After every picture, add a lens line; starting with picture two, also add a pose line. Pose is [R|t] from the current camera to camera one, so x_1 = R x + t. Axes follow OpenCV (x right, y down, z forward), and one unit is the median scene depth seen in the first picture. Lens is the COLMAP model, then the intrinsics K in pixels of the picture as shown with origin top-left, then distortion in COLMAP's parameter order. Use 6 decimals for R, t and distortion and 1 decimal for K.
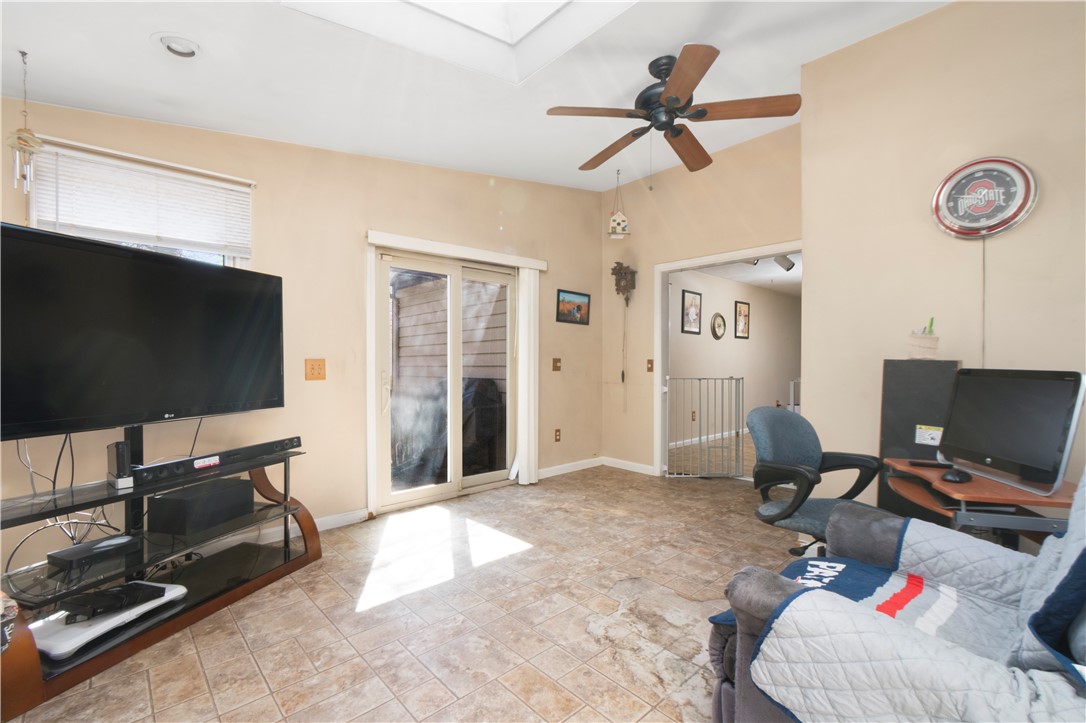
lens RADIAL K [[477.9, 0, 522.3], [0, 477.9, 369.1], [0, 0, 1]] dist [-0.007587, 0.001702]
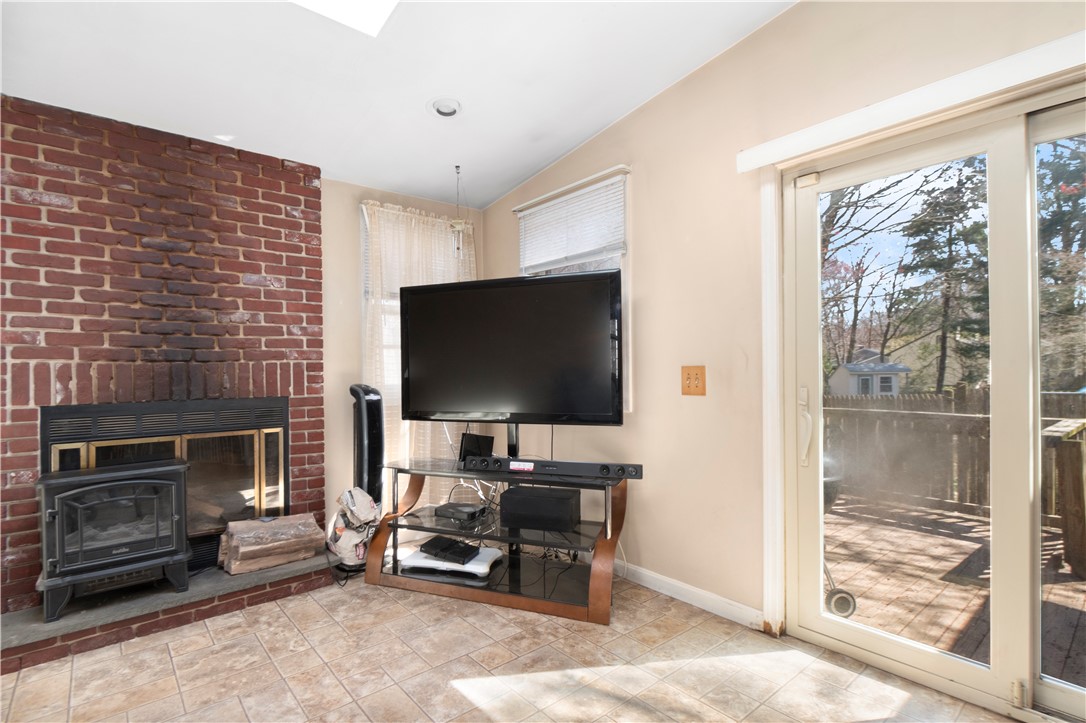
lens RADIAL K [[517.8, 0, 538.1], [0, 517.8, 367.5], [0, 0, 1]] dist [-0.001306, 0.000874]
pose [[-0.024775, 0.005190, -0.999680, 0.496357], [-0.007288, 0.999959, 0.005373, -0.030250], [0.999666, 0.007418, -0.024736, 1.081989]]
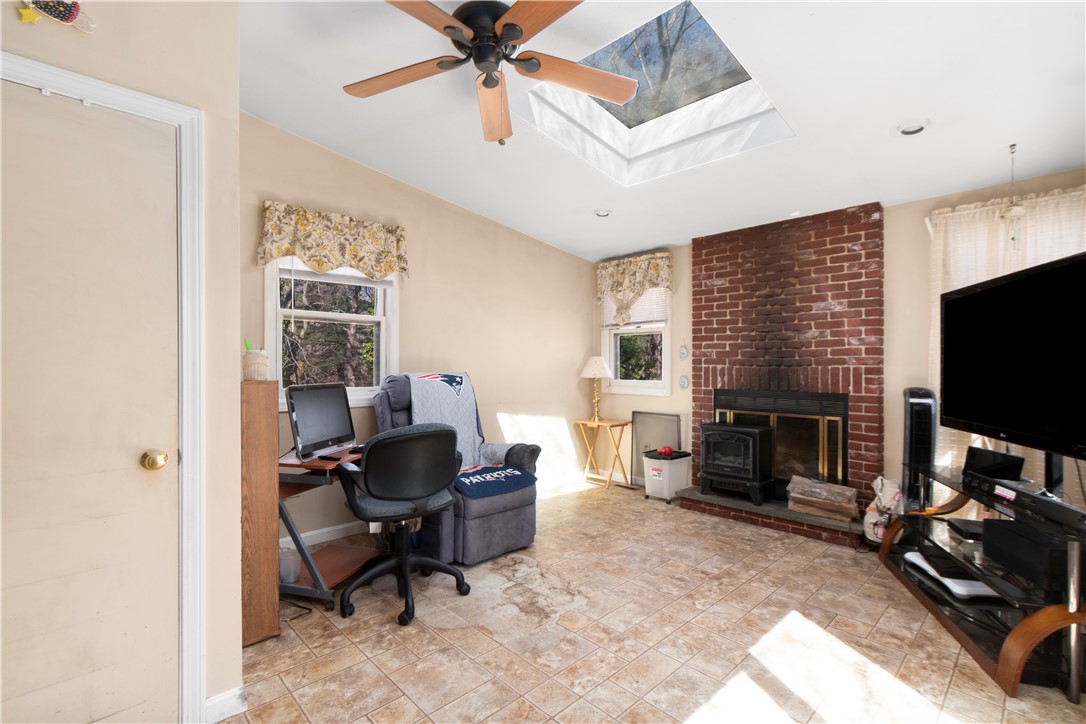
lens RADIAL K [[477.9, 0, 541.7], [0, 477.9, 371.4], [0, 0, 1]] dist [-0.007587, 0.001702]
pose [[-0.998387, 0.001953, -0.056745, 0.276580], [0.000245, 0.999547, 0.030093, -0.063353], [0.056778, 0.030031, -0.997935, 1.882422]]
